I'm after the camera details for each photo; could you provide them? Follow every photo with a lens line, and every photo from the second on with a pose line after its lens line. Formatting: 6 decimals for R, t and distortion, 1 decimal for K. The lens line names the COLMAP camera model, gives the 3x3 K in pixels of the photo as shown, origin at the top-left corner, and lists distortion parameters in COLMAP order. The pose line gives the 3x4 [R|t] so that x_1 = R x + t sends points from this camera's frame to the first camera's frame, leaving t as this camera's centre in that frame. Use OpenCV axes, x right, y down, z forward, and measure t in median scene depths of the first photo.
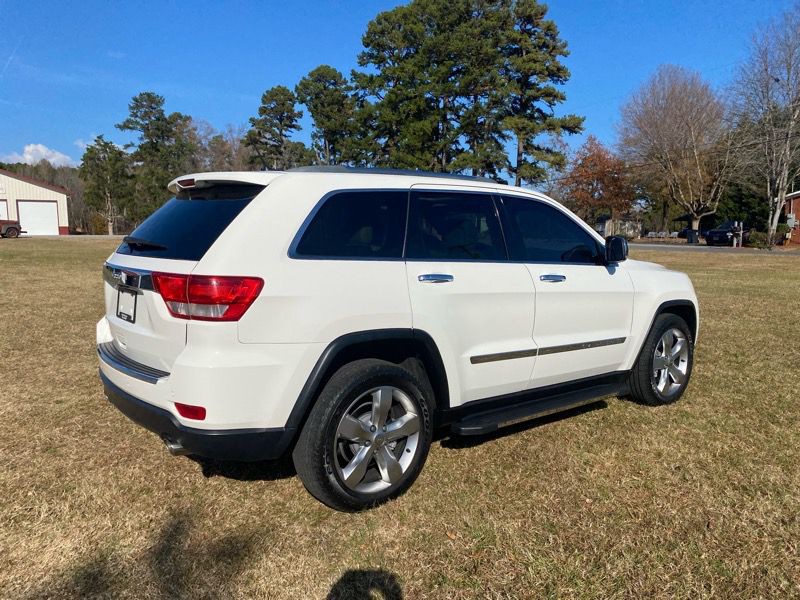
lens RADIAL K [[616.7, 0, 367.8], [0, 616.7, 304.2], [0, 0, 1]] dist [0.008918, -0.000743]
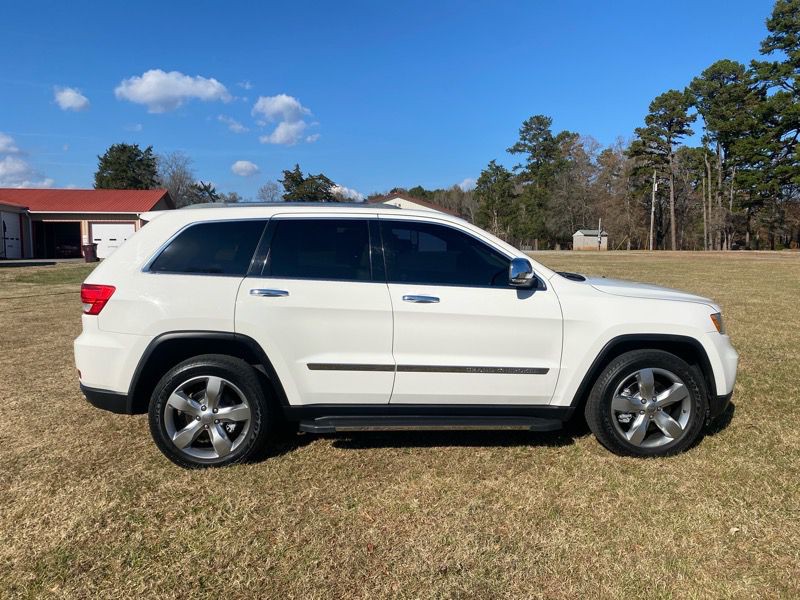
lens RADIAL K [[623.0, 0, 399.2], [0, 623.0, 298.3], [0, 0, 1]] dist [0.004808, -0.005427]
pose [[0.811484, 0.043155, -0.582779, 0.101643], [-0.062645, 0.997947, -0.013332, -0.003116], [0.581007, 0.047327, 0.812521, 0.016266]]
